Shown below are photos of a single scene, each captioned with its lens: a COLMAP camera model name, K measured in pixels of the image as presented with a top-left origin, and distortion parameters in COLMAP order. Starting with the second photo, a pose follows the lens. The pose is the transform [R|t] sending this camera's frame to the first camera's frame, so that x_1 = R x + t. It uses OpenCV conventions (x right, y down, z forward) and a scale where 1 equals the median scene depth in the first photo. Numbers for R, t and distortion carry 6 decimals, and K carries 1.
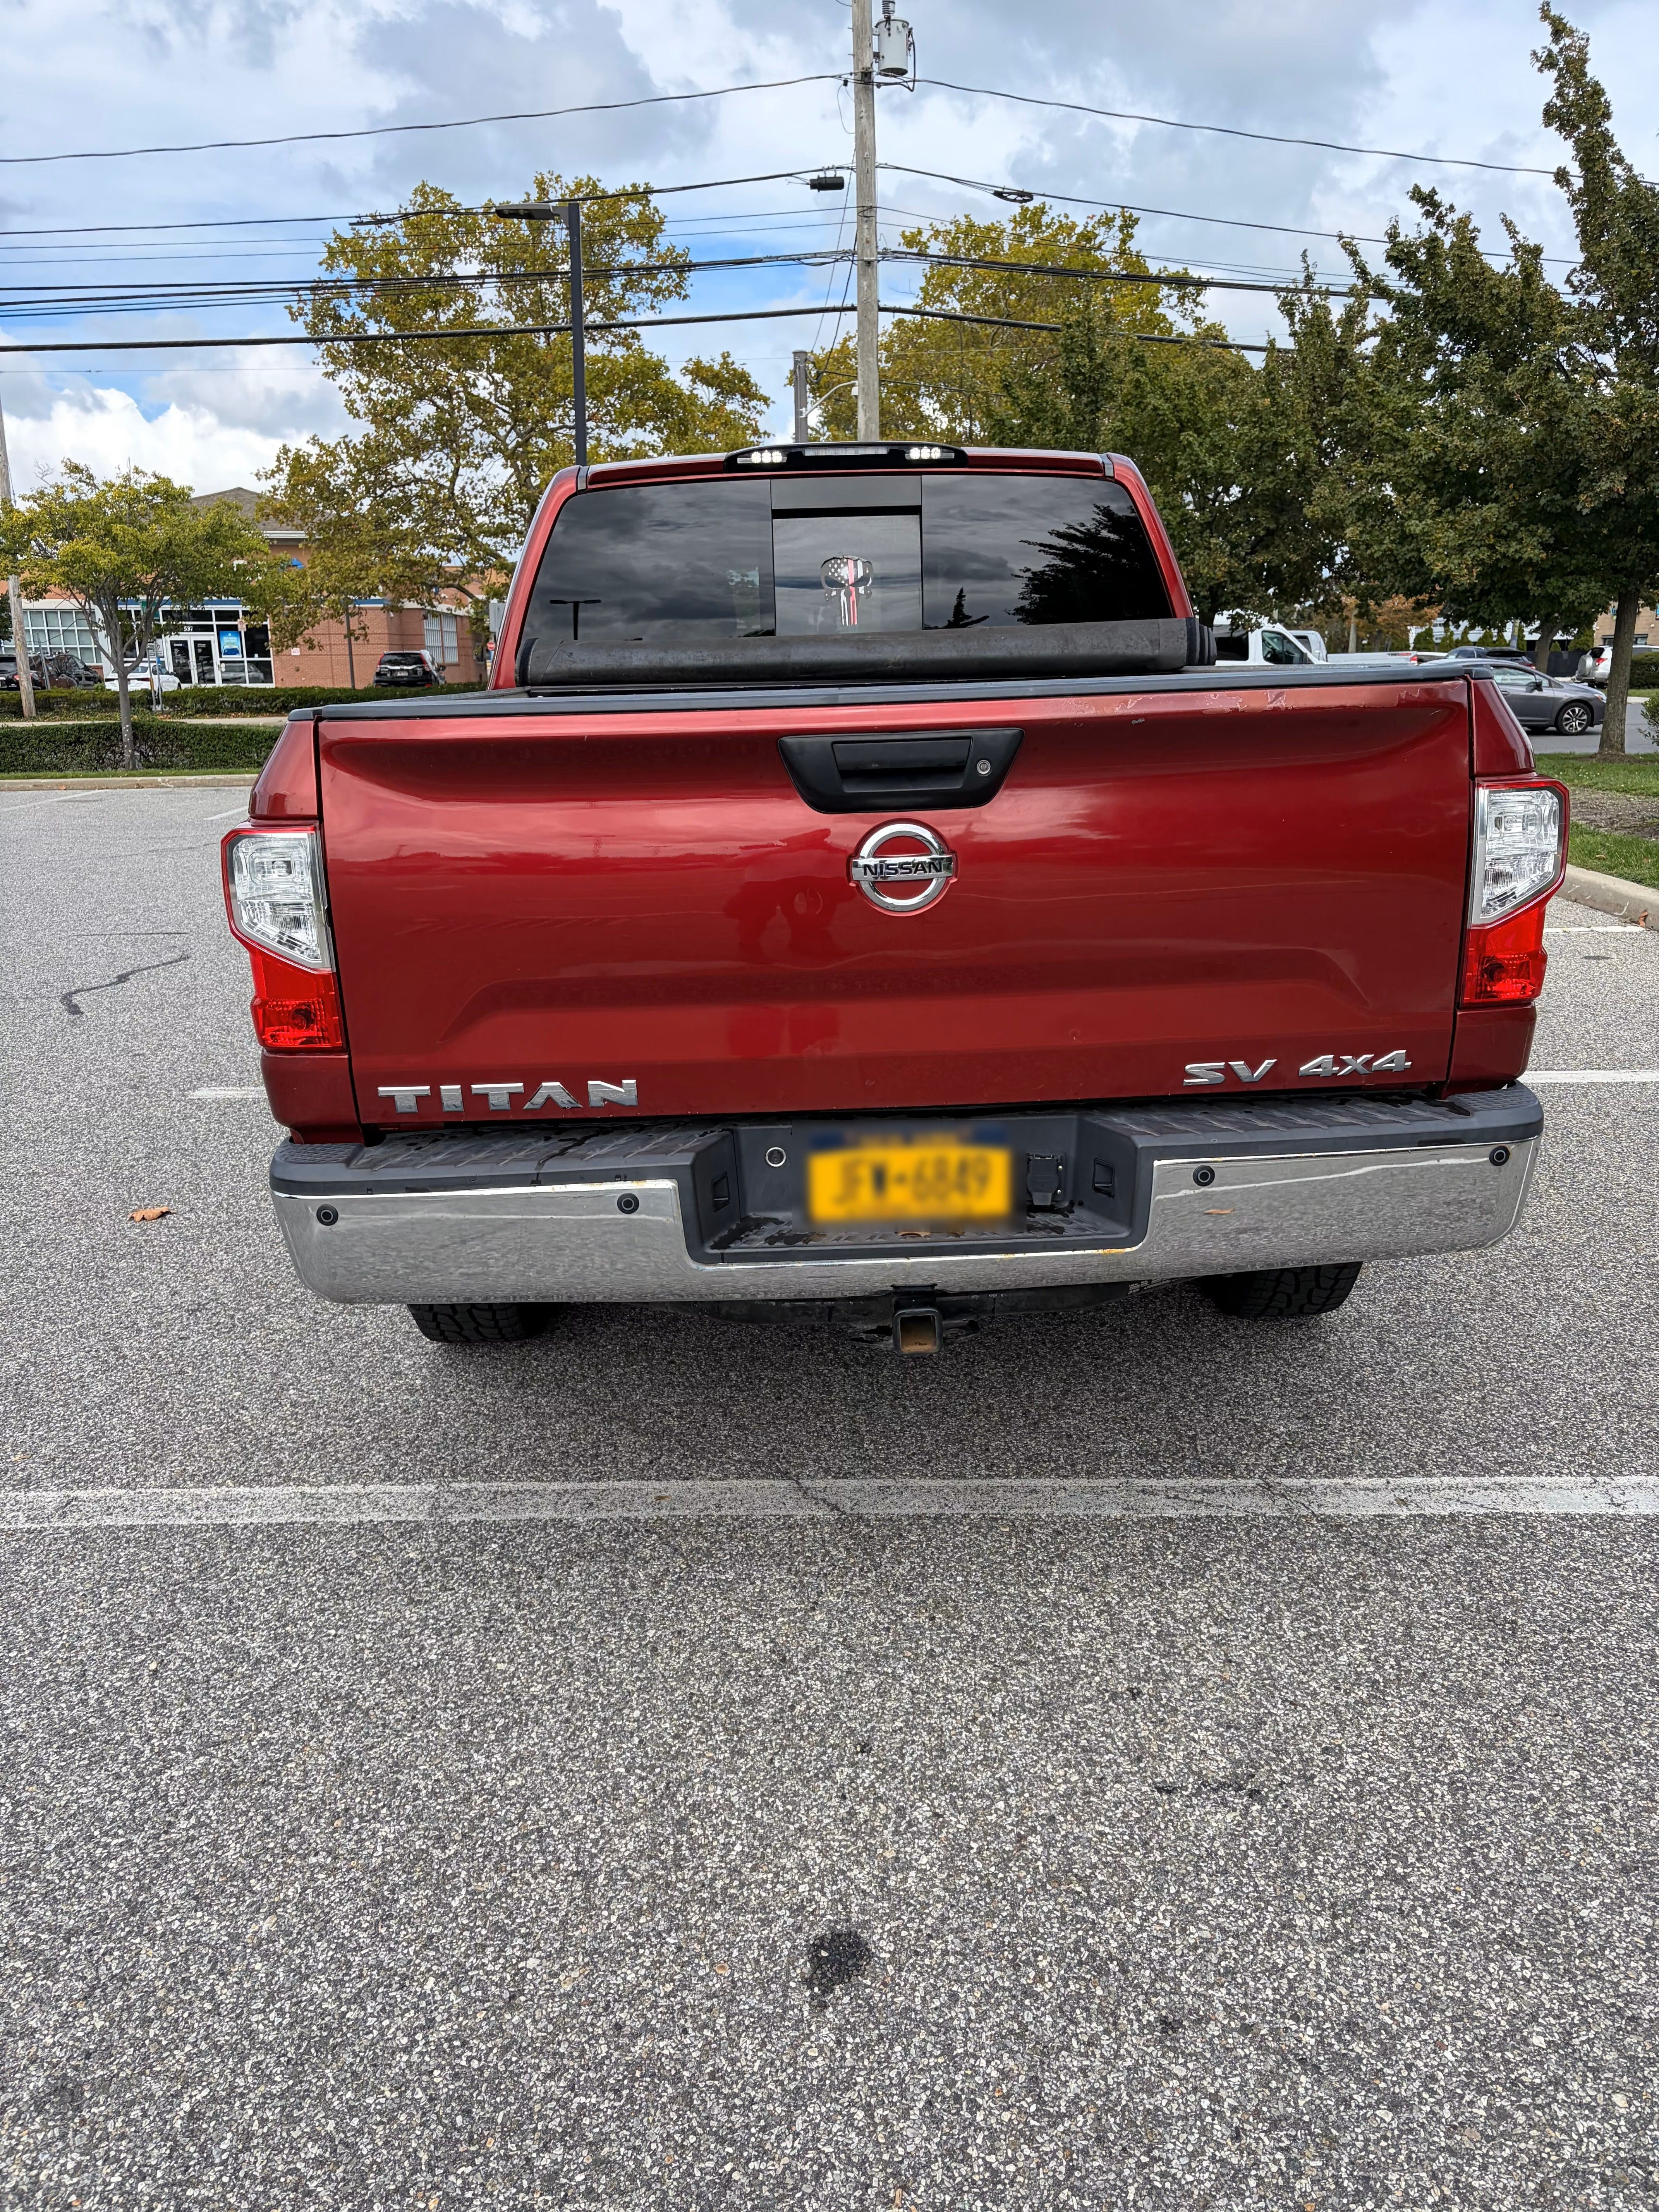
lens RADIAL K [[1661.8, 0, 849.1], [0, 1661.8, 1141.0], [0, 0, 1]] dist [0.047231, -0.041253]
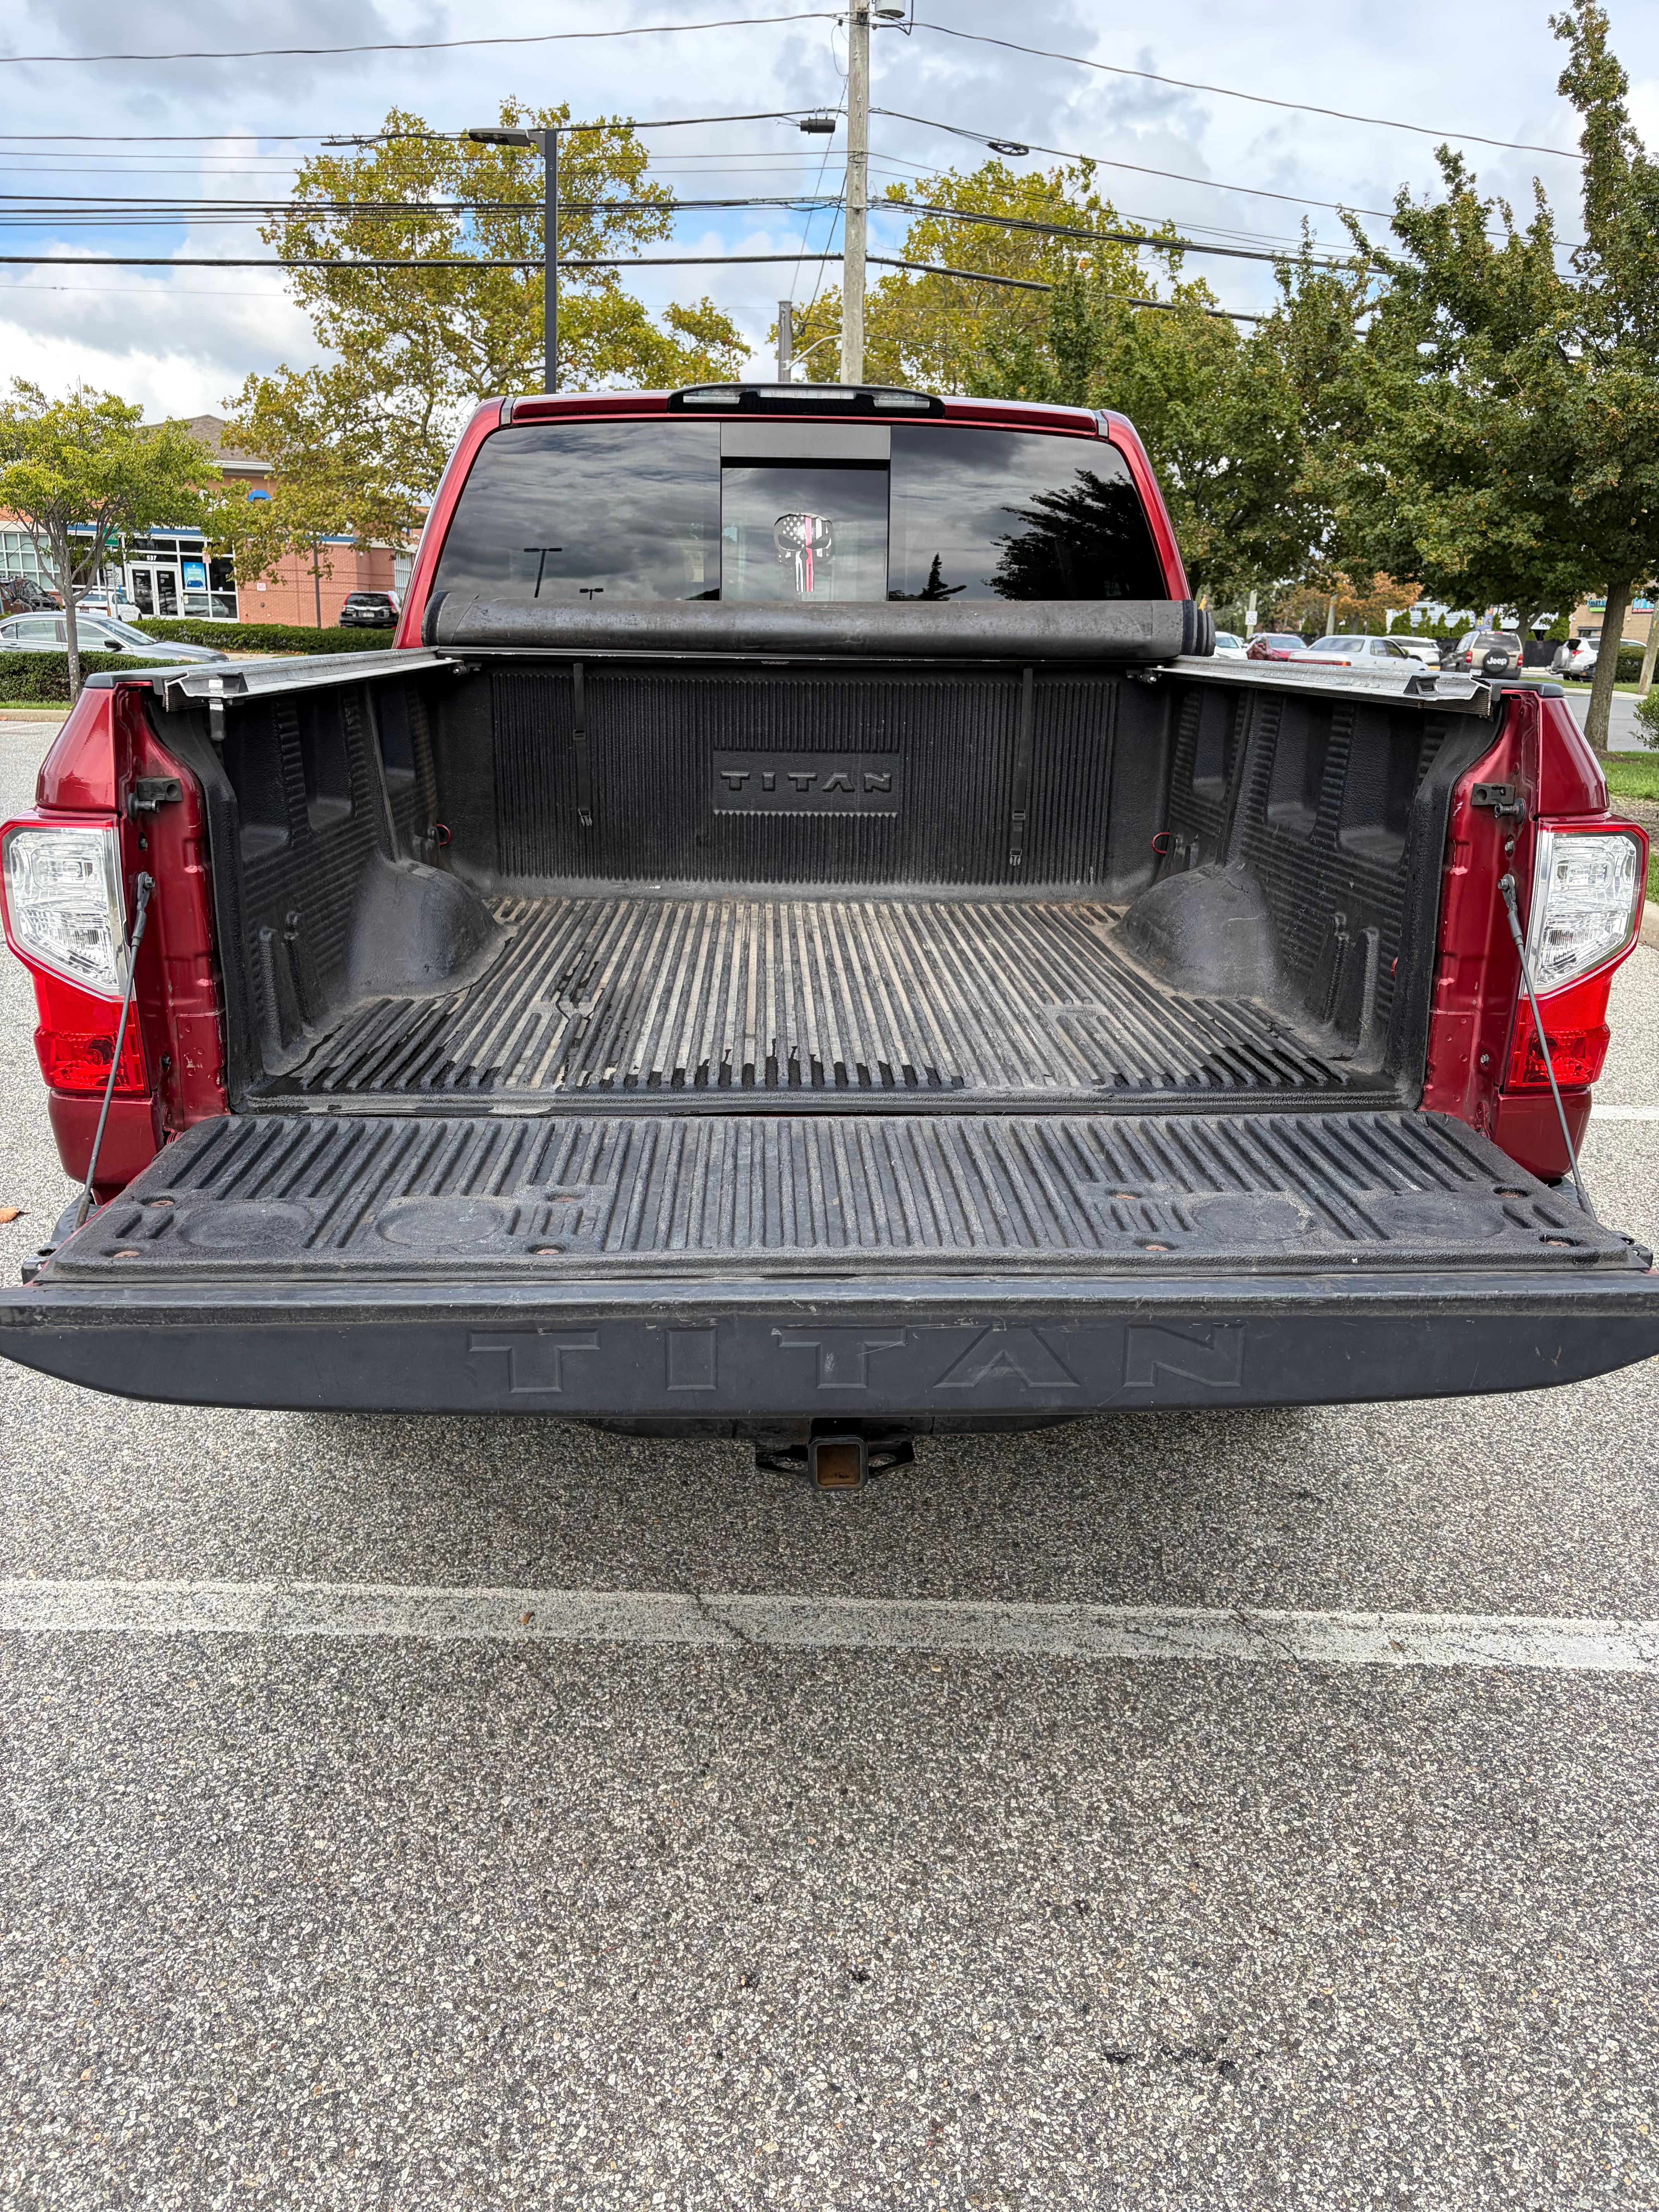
lens RADIAL K [[1661.8, 0, 840.0], [0, 1661.8, 1133.9], [0, 0, 1]] dist [0.047231, -0.041253]
pose [[0.999137, 0.036428, 0.019971, 0.014492], [-0.036790, 0.999160, 0.018065, -0.045006], [-0.019296, -0.018784, 0.999637, 0.127215]]
